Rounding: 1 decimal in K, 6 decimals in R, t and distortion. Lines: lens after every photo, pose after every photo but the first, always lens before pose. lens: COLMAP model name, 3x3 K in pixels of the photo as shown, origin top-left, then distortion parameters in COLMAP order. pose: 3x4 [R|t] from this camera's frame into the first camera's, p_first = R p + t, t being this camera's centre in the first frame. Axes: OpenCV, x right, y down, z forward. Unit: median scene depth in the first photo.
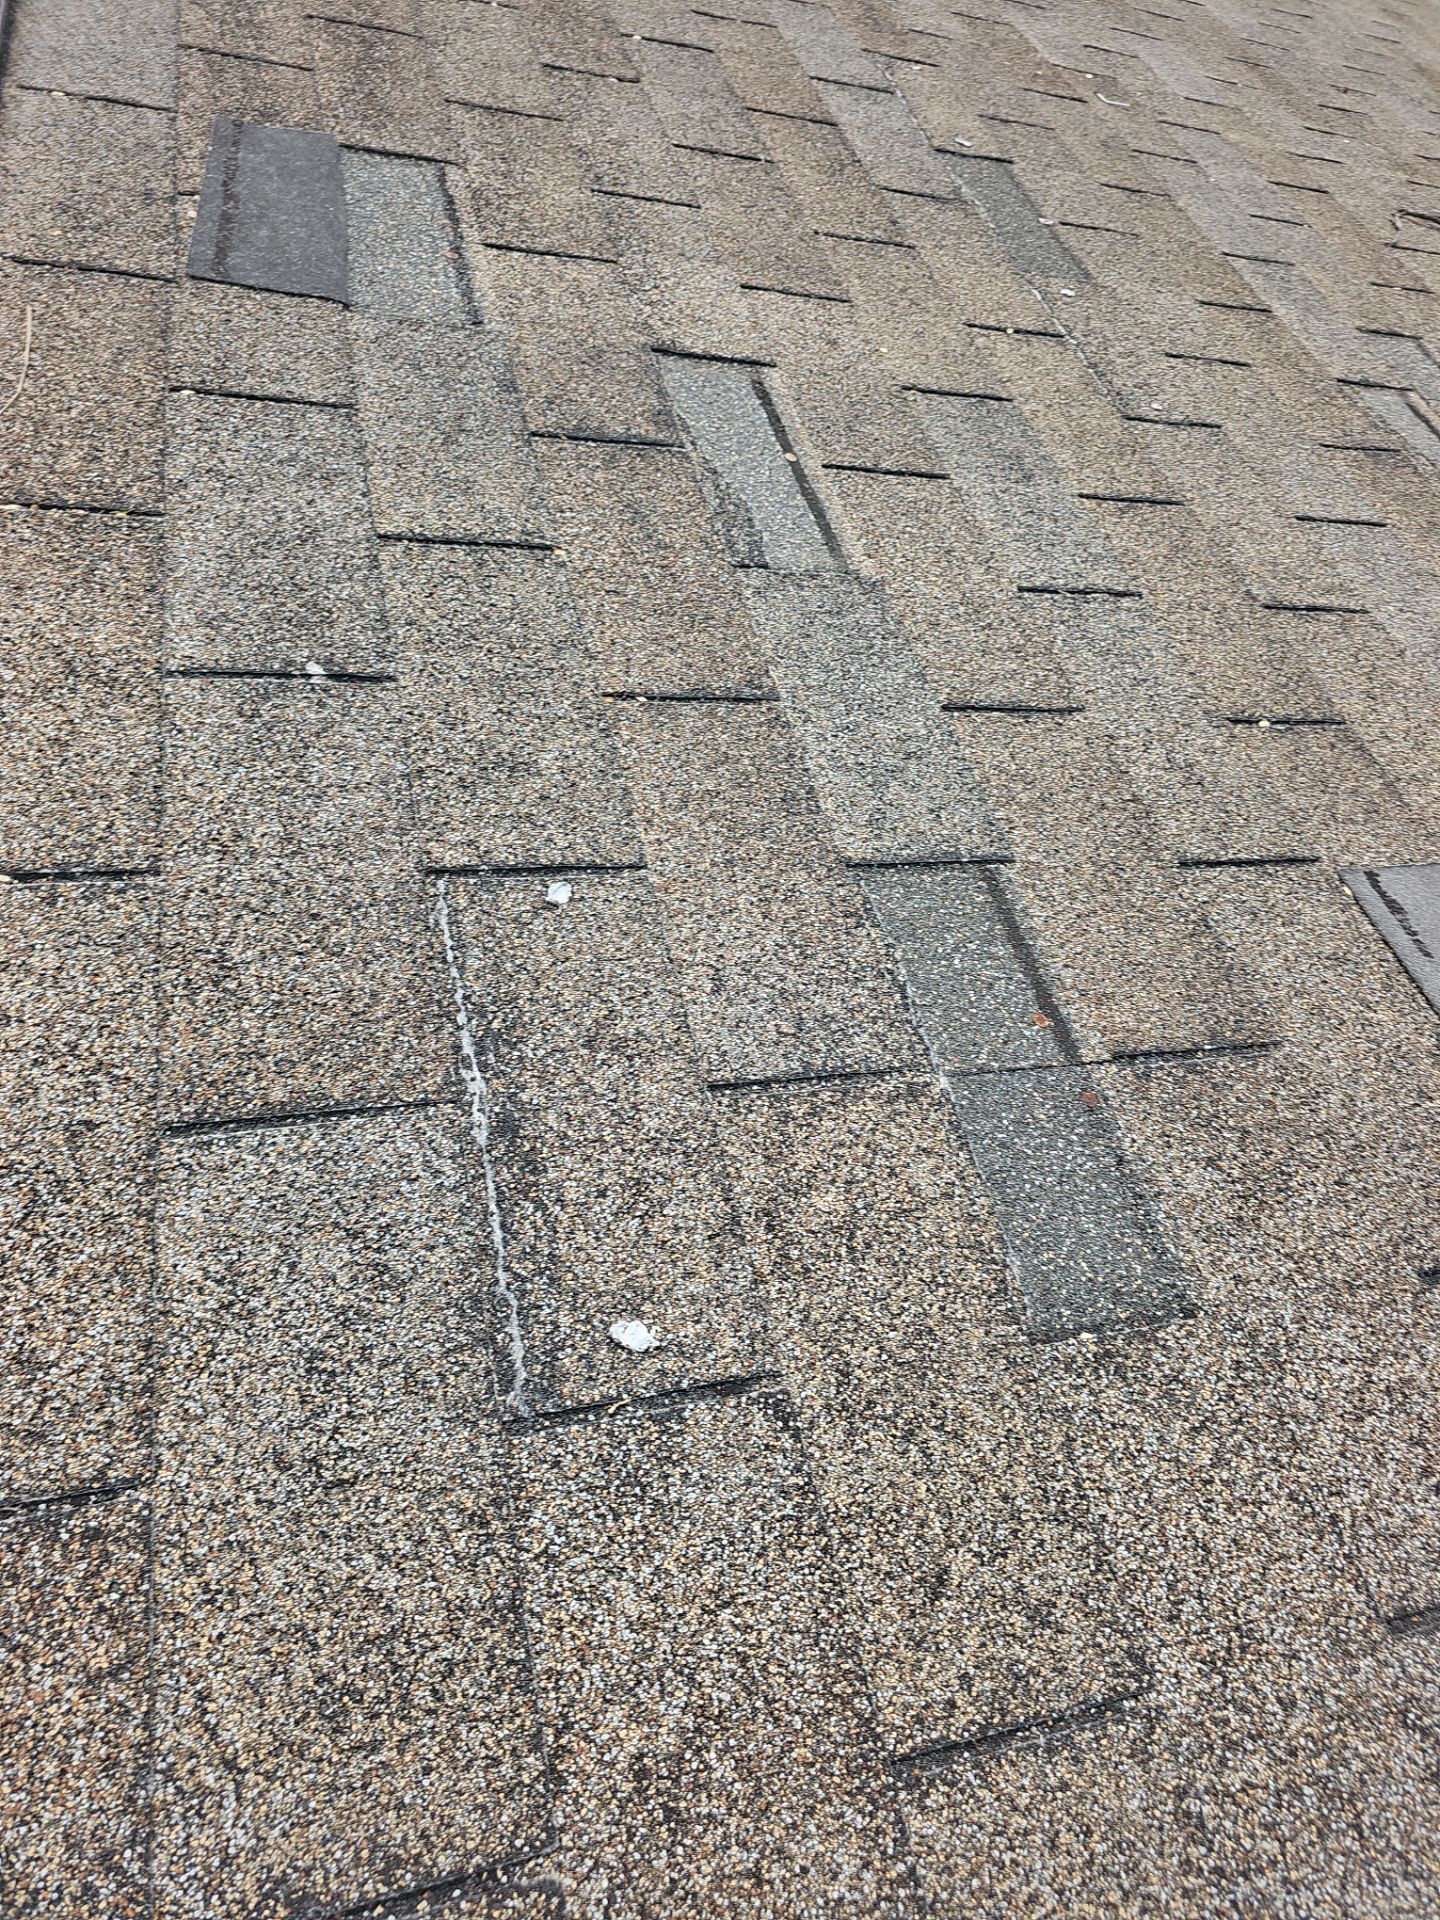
lens RADIAL K [[1274.8, 0, 734.2], [0, 1274.8, 969.8], [0, 0, 1]] dist [0.045597, -0.043790]
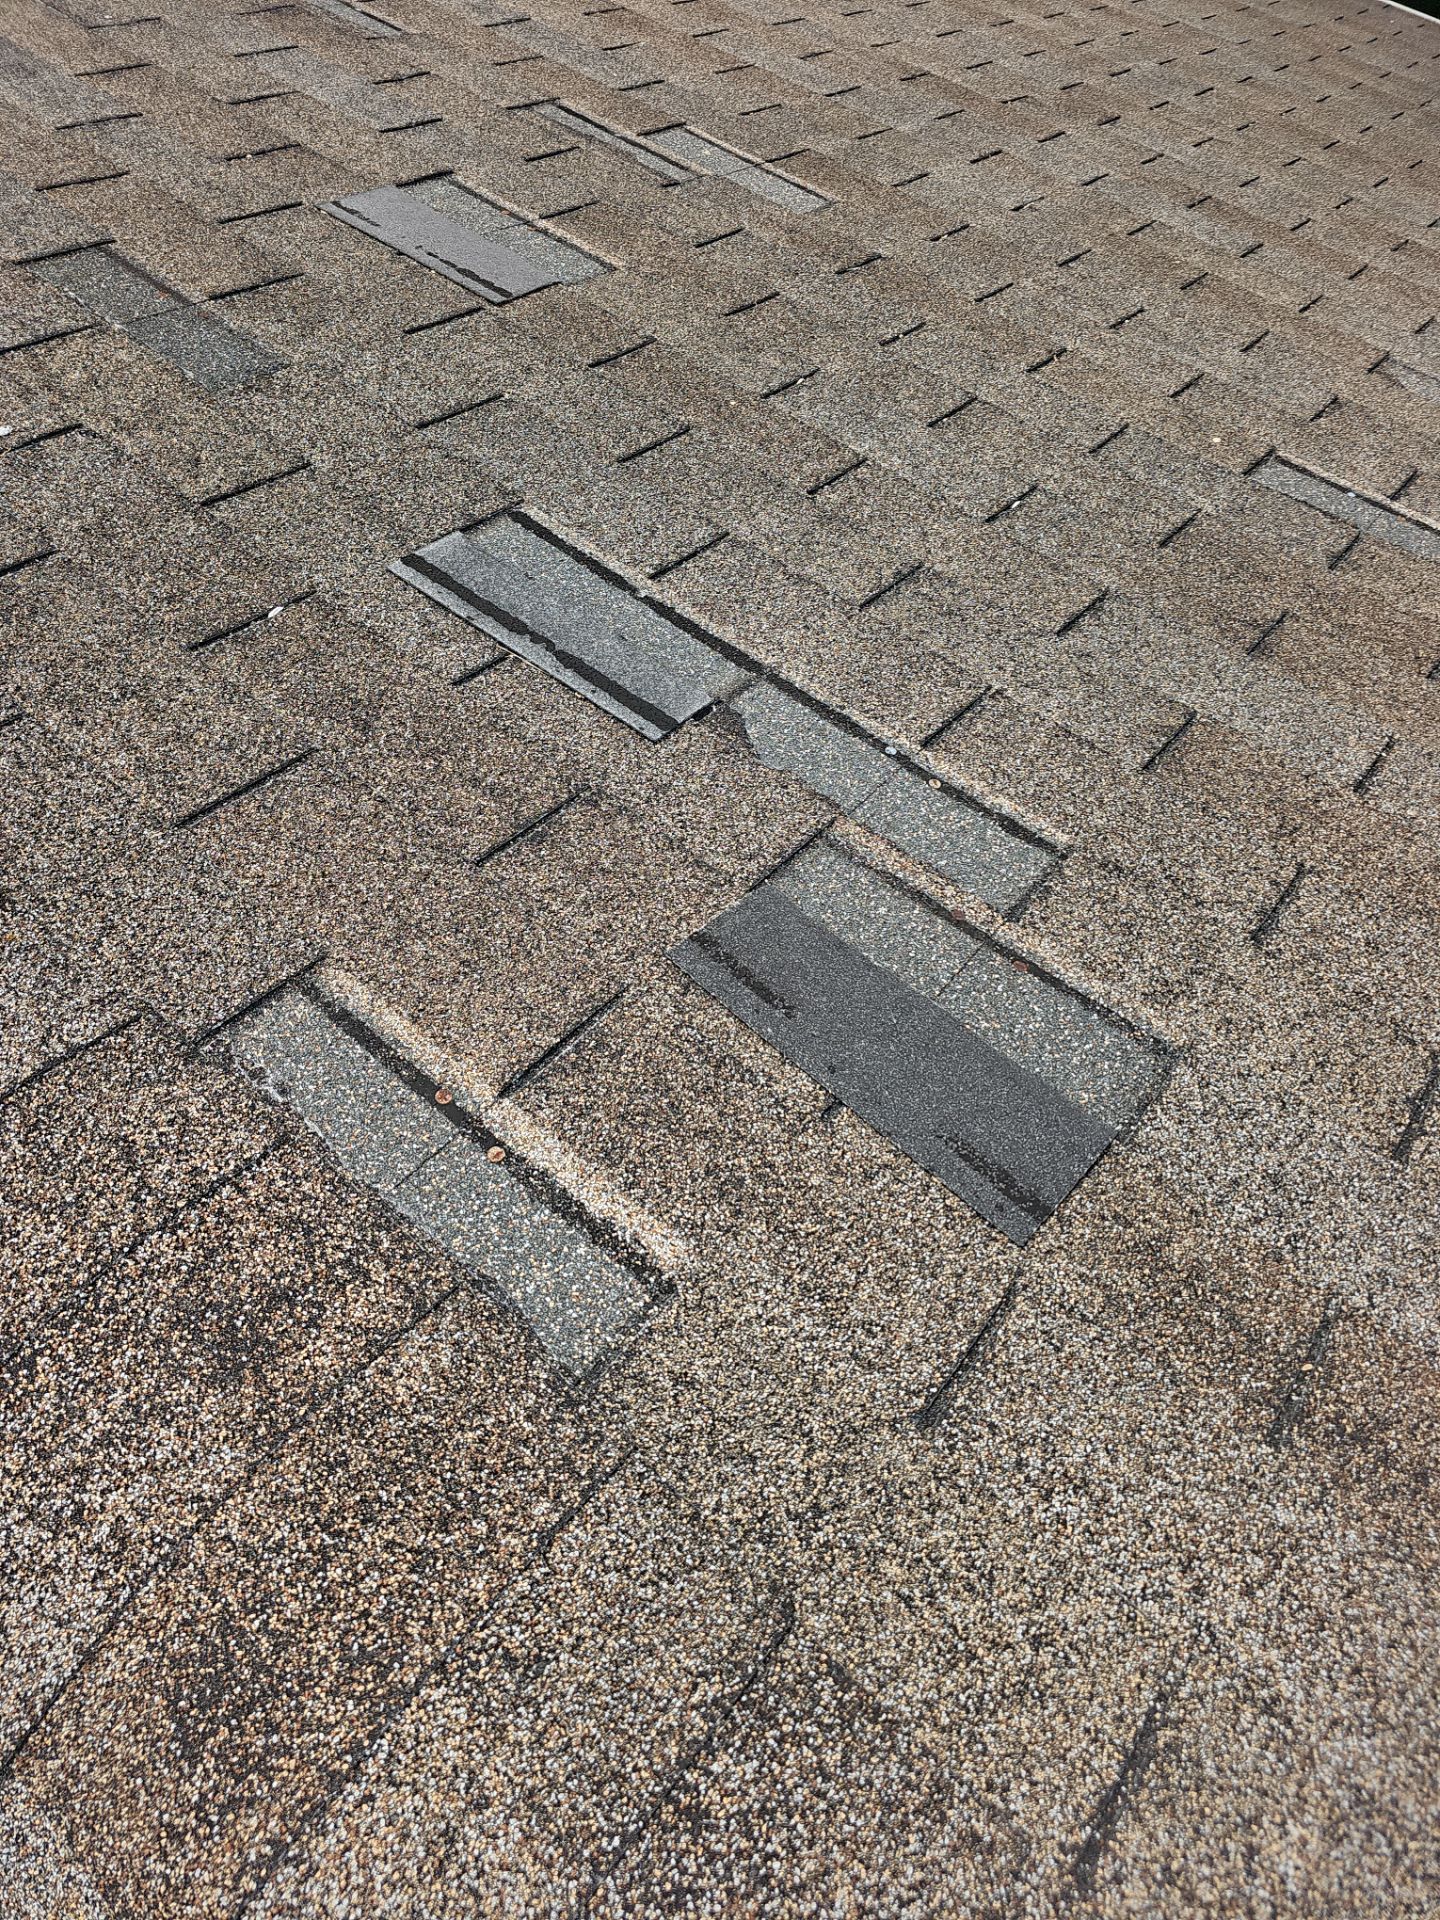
lens RADIAL K [[1274.8, 0, 696.5], [0, 1274.8, 953.1], [0, 0, 1]] dist [0.045597, -0.043790]
pose [[0.803877, -0.514690, 0.298121, -0.172908], [0.481414, 0.857372, 0.182083, 0.887246], [-0.349317, -0.002853, 0.937000, -0.966082]]
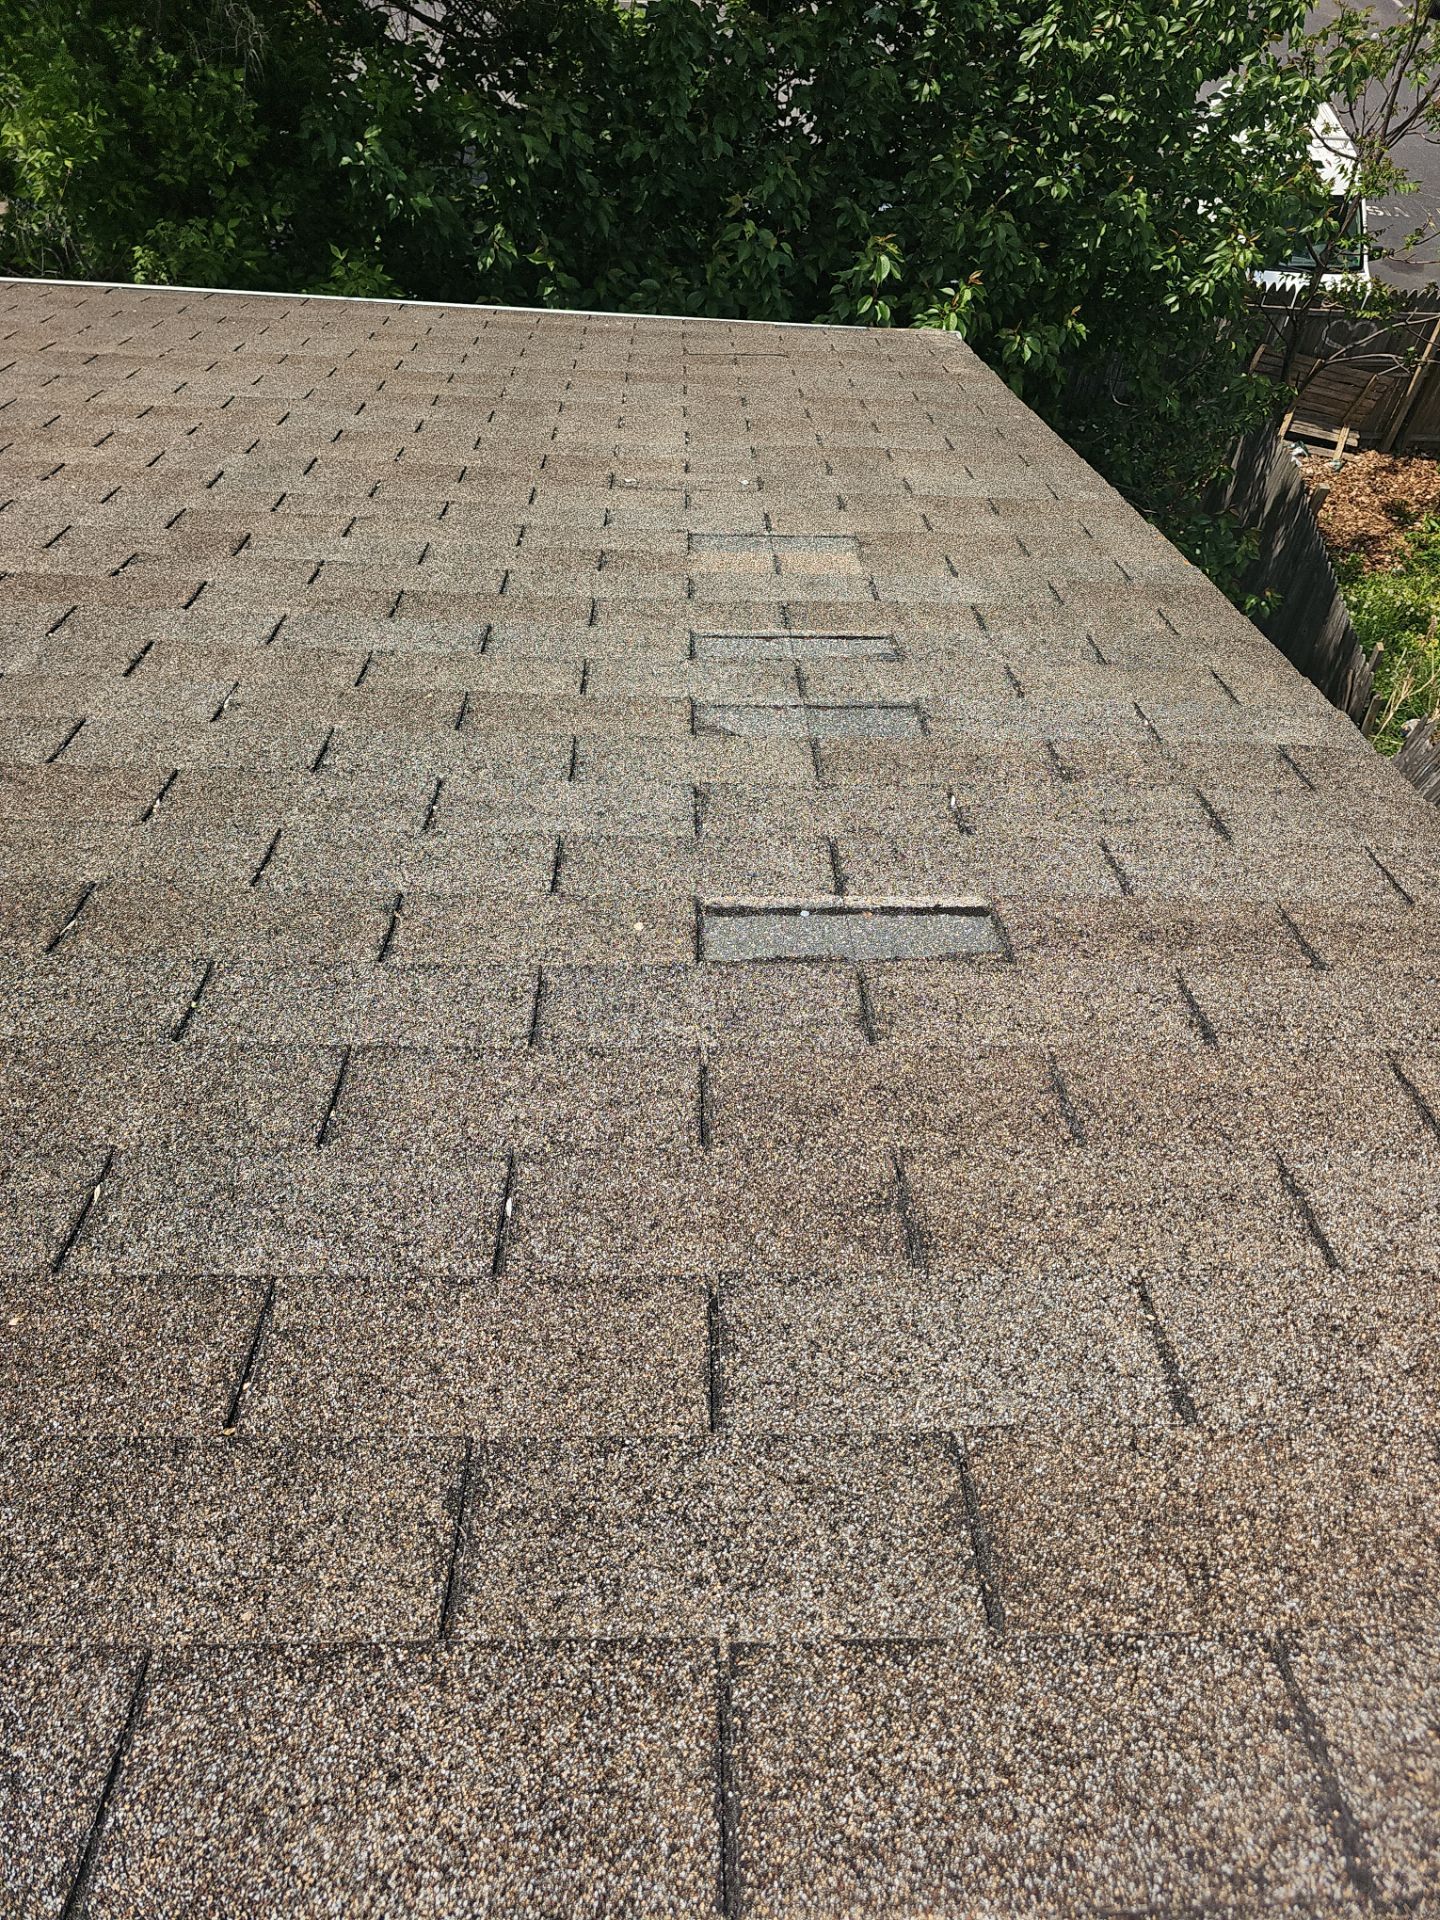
lens RADIAL K [[1274.8, 0, 720.8], [0, 1274.8, 944.9], [0, 0, 1]] dist [0.045597, -0.043790]
pose [[0.226585, -0.742986, 0.629787, 0.550713], [0.771688, 0.531463, 0.349351, 0.453563], [-0.594271, 0.406841, 0.693774, -0.485870]]
